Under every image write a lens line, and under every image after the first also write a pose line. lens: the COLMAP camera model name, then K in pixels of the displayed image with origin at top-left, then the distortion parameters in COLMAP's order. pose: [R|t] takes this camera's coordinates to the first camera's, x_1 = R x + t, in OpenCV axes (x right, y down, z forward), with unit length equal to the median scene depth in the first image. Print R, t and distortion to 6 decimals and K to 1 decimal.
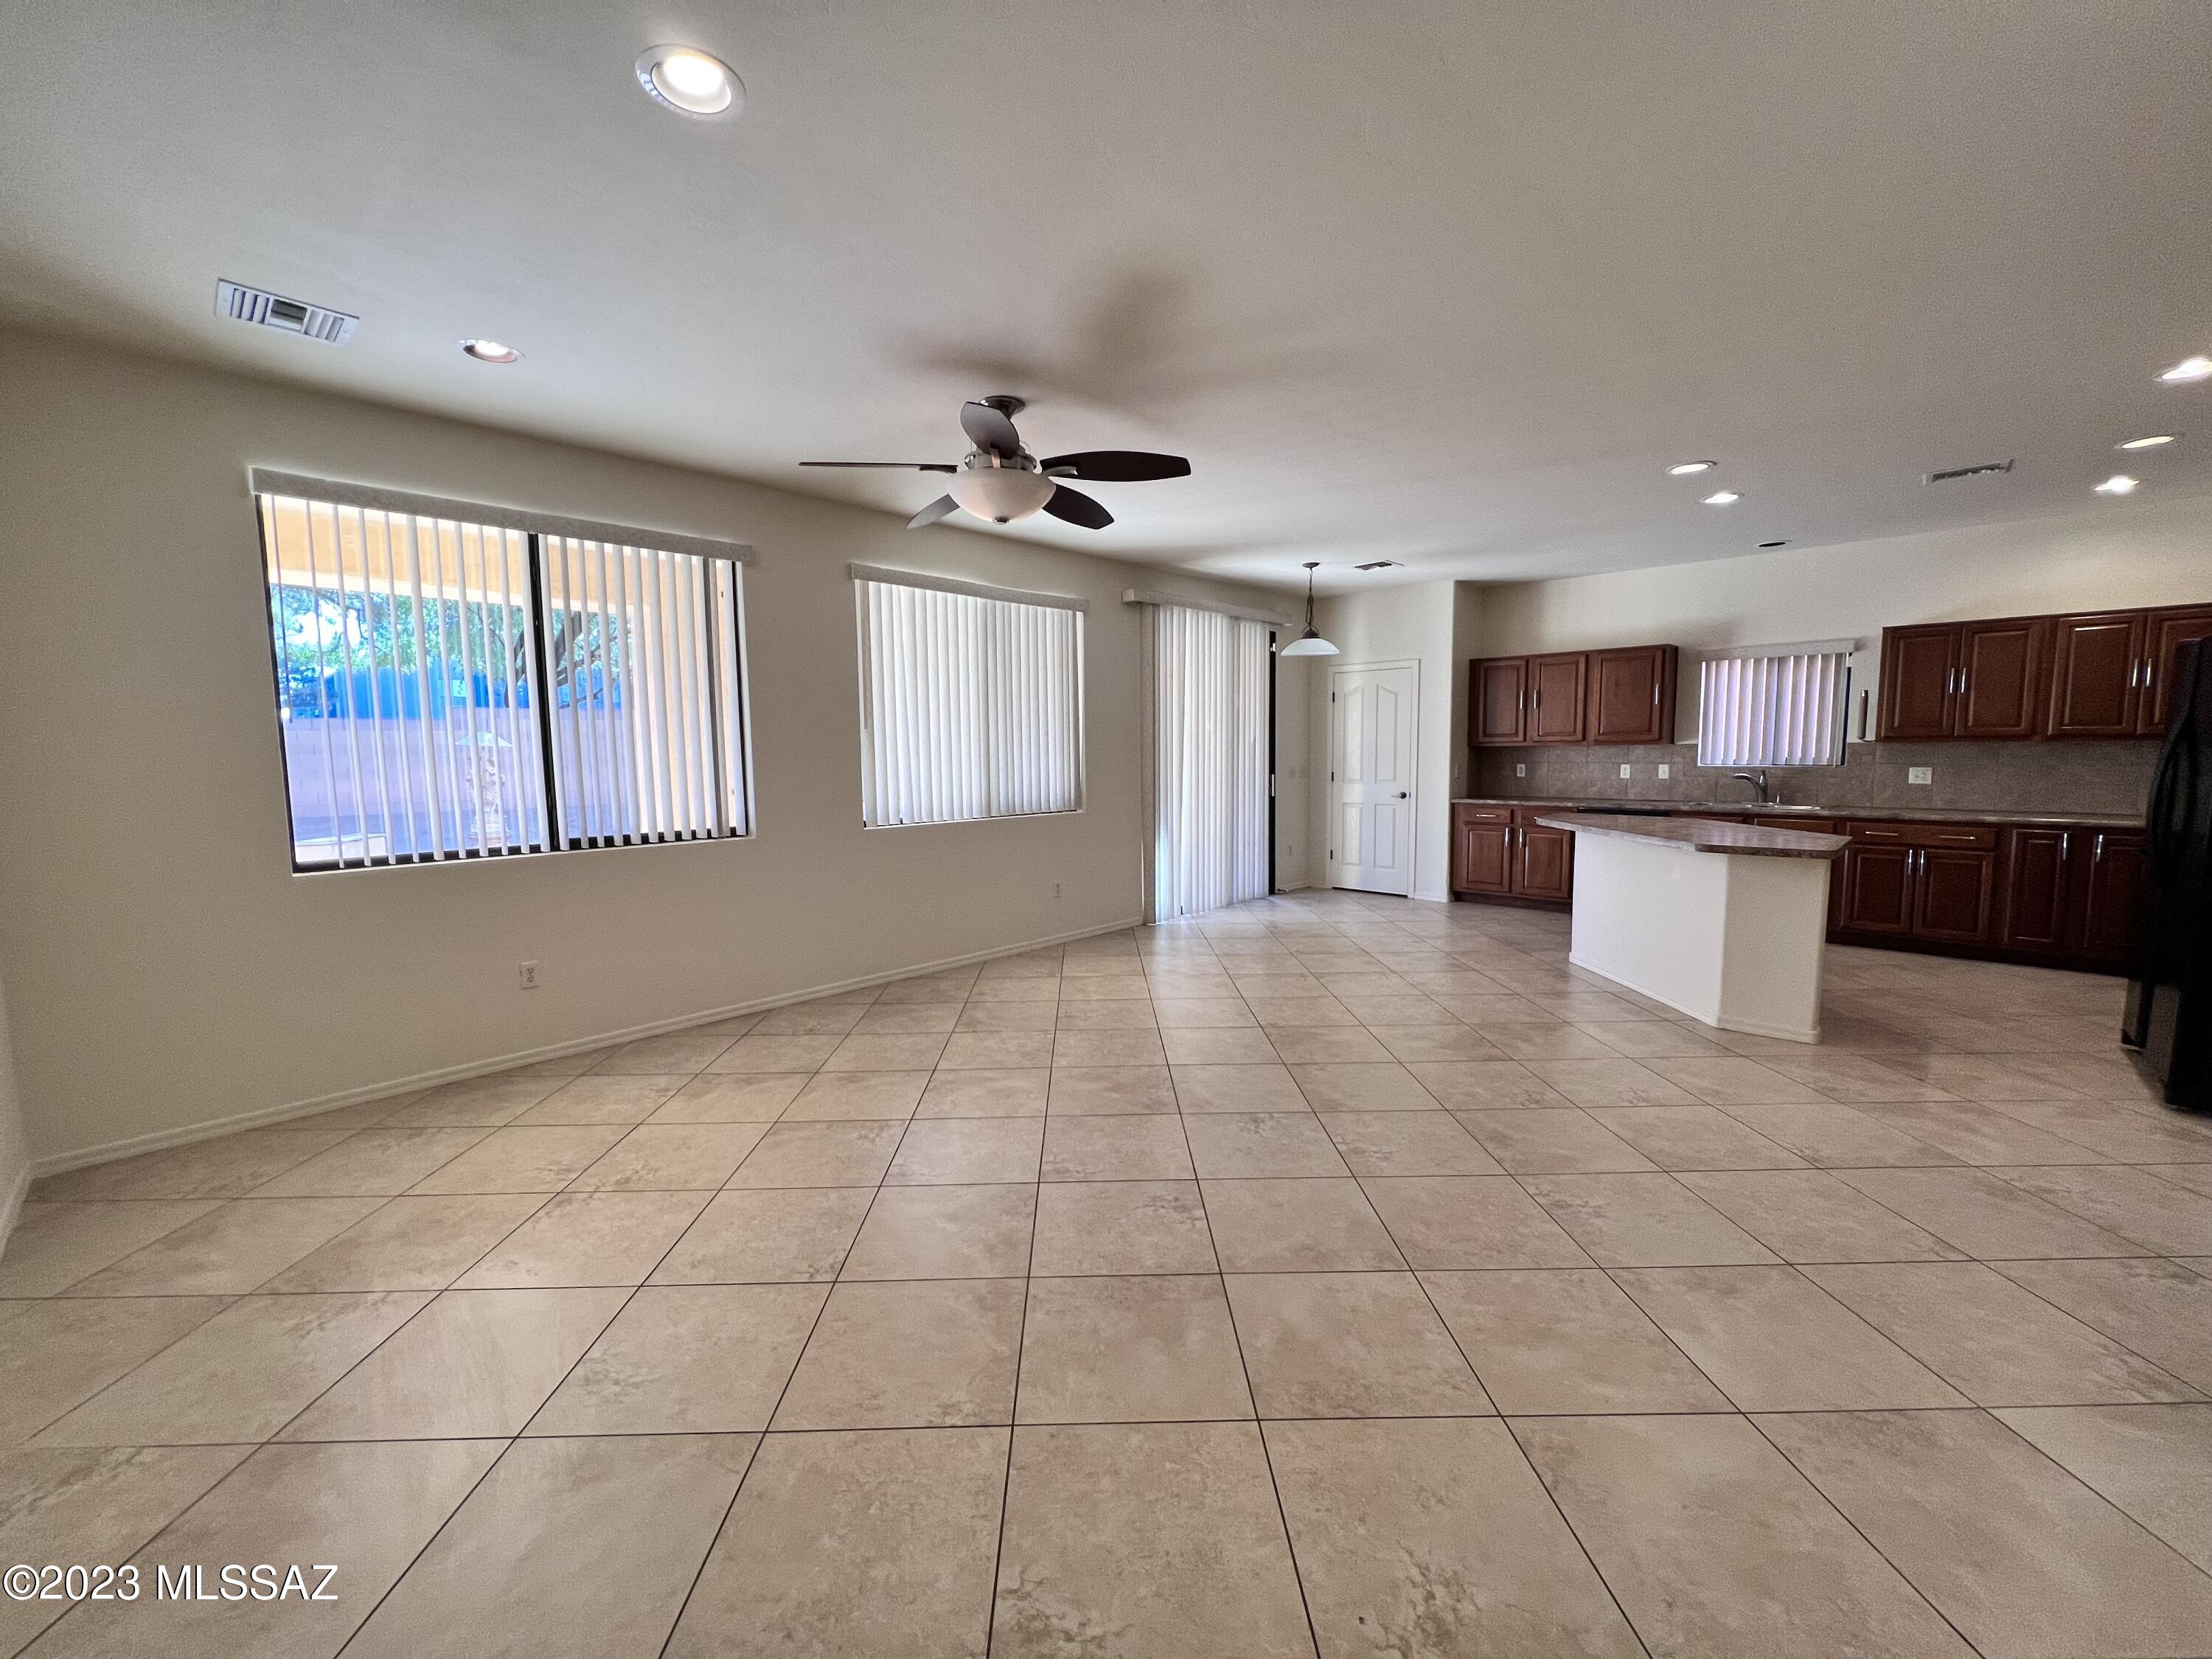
lens RADIAL K [[882.6, 0, 1136.3], [0, 882.6, 839.3], [0, 0, 1]] dist [-0.003259, 0.001242]
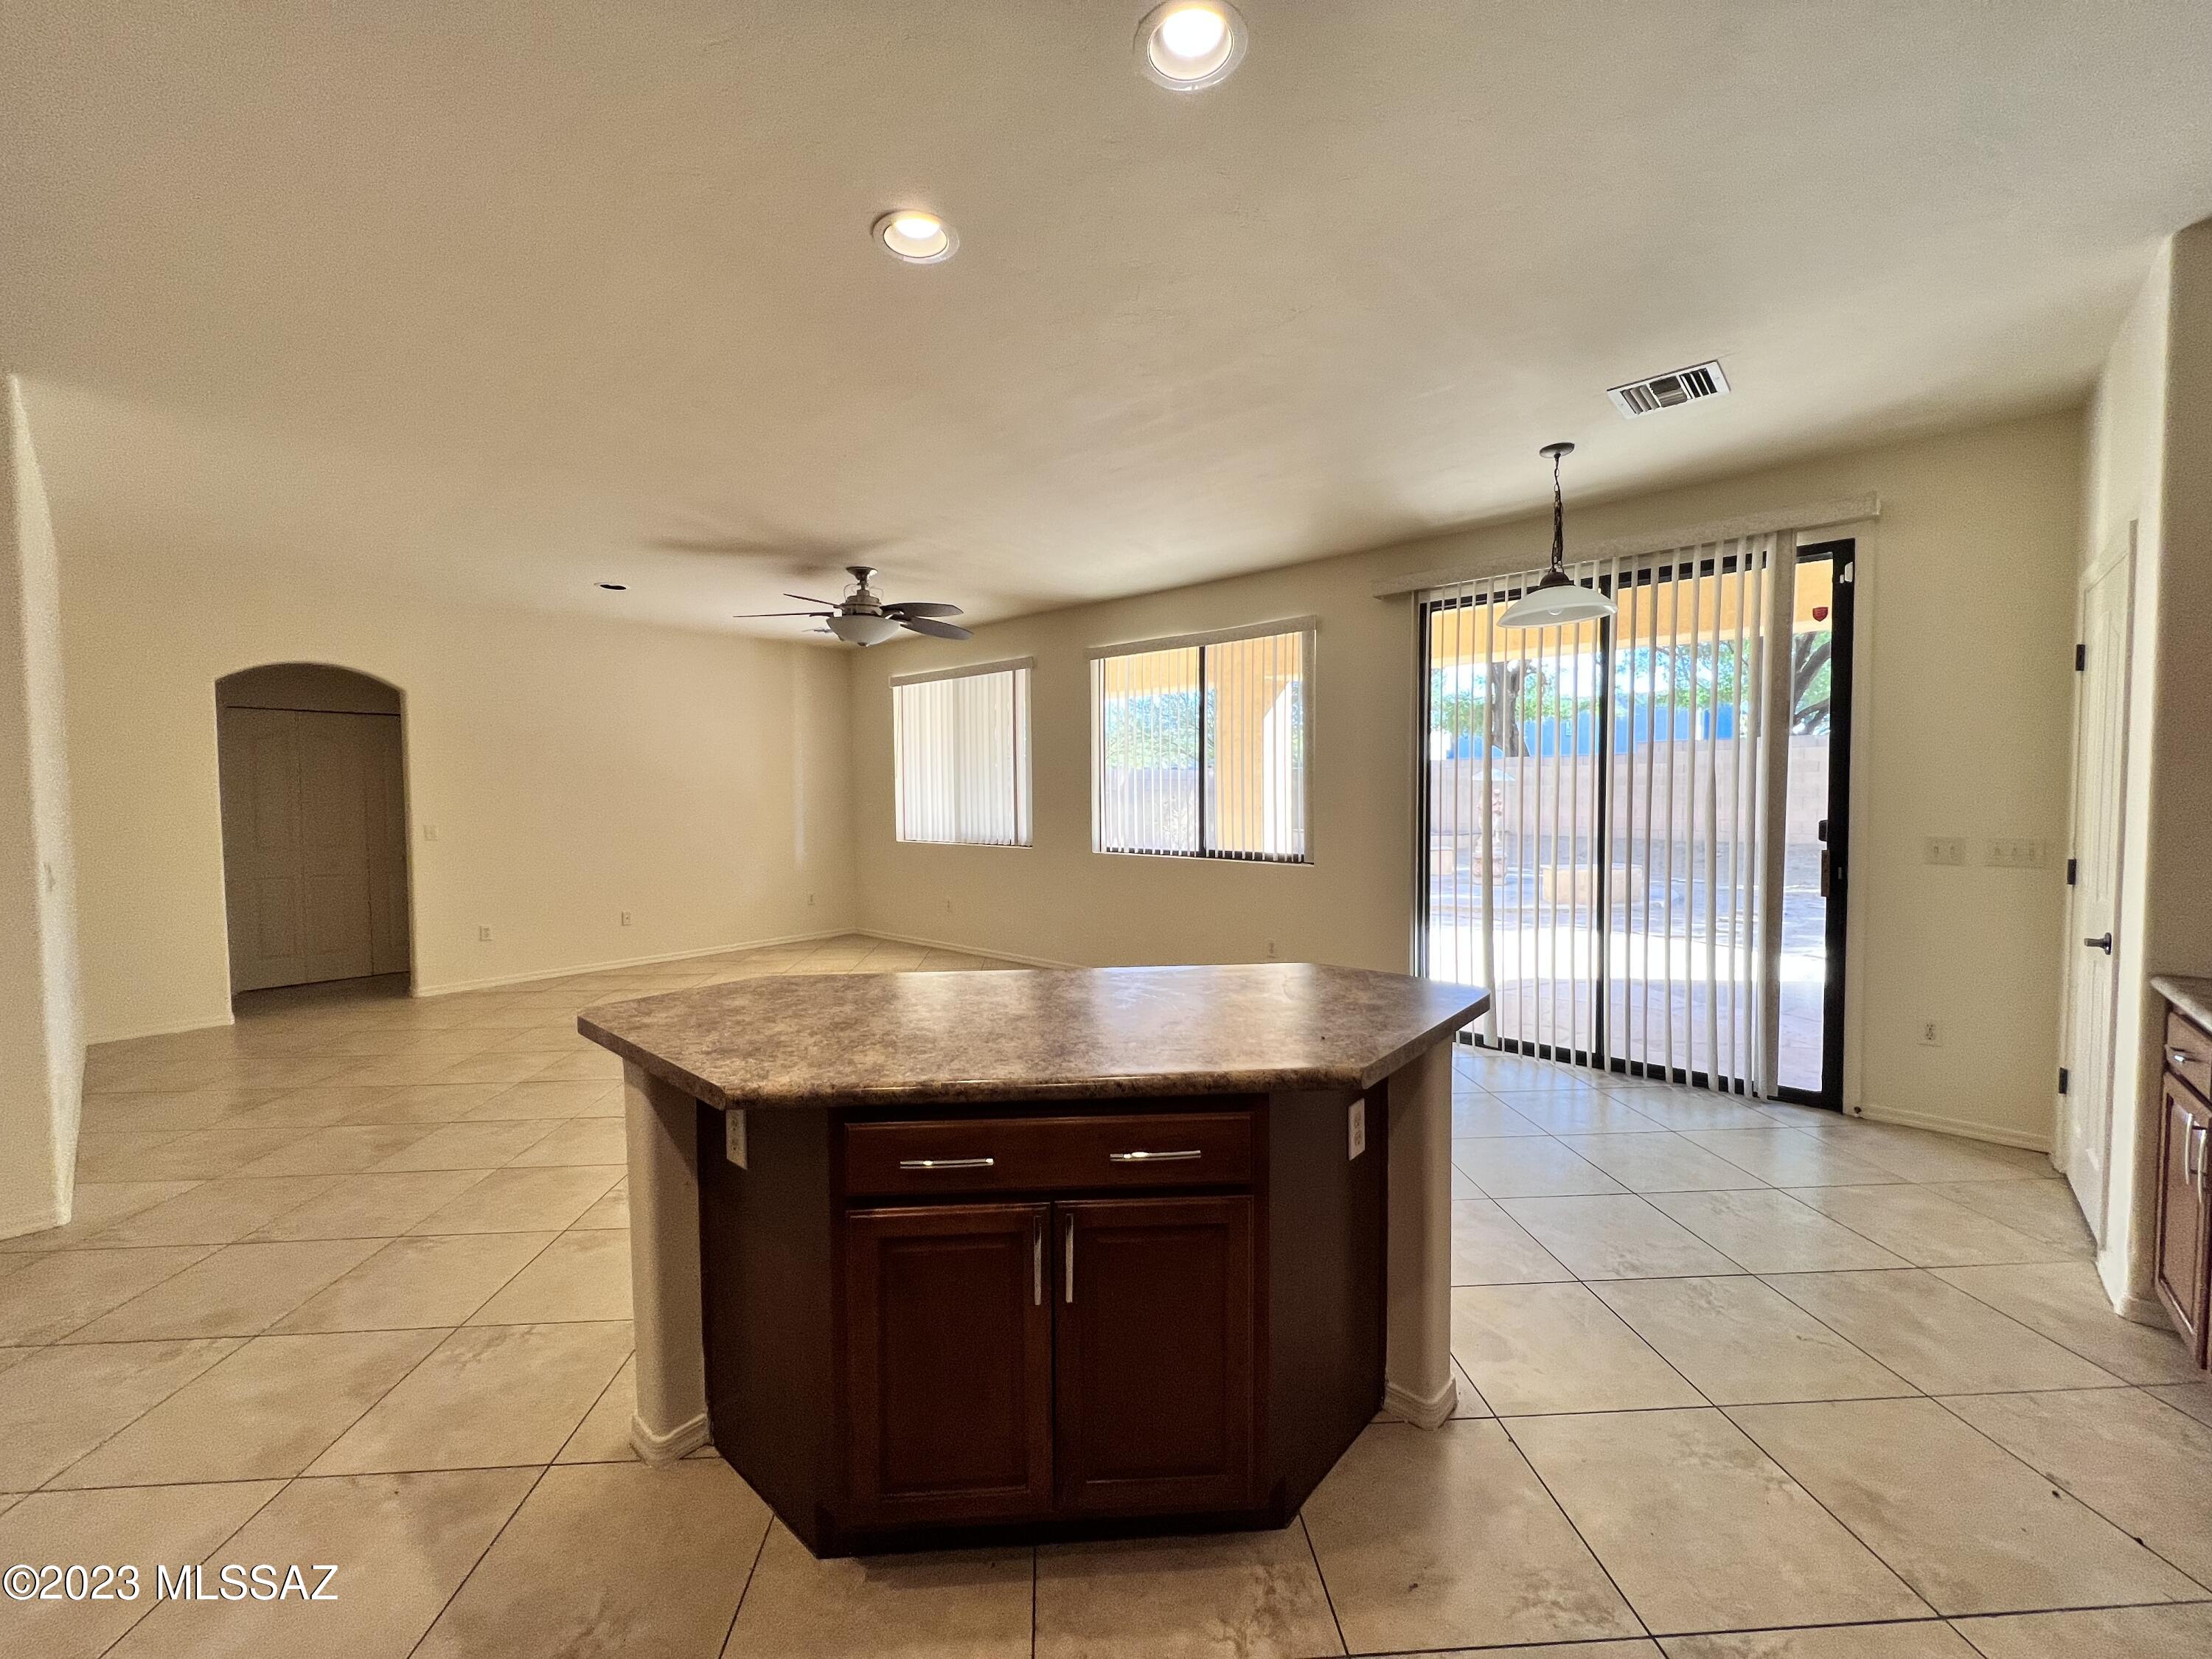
lens RADIAL K [[882.6, 0, 1109.1], [0, 882.6, 826.4], [0, 0, 1]] dist [-0.003259, 0.001242]
pose [[0.027470, 0.054938, -0.998112, 0.850113], [-0.093249, 0.994276, 0.052161, -0.104700], [0.995264, 0.091640, 0.032436, 0.827893]]
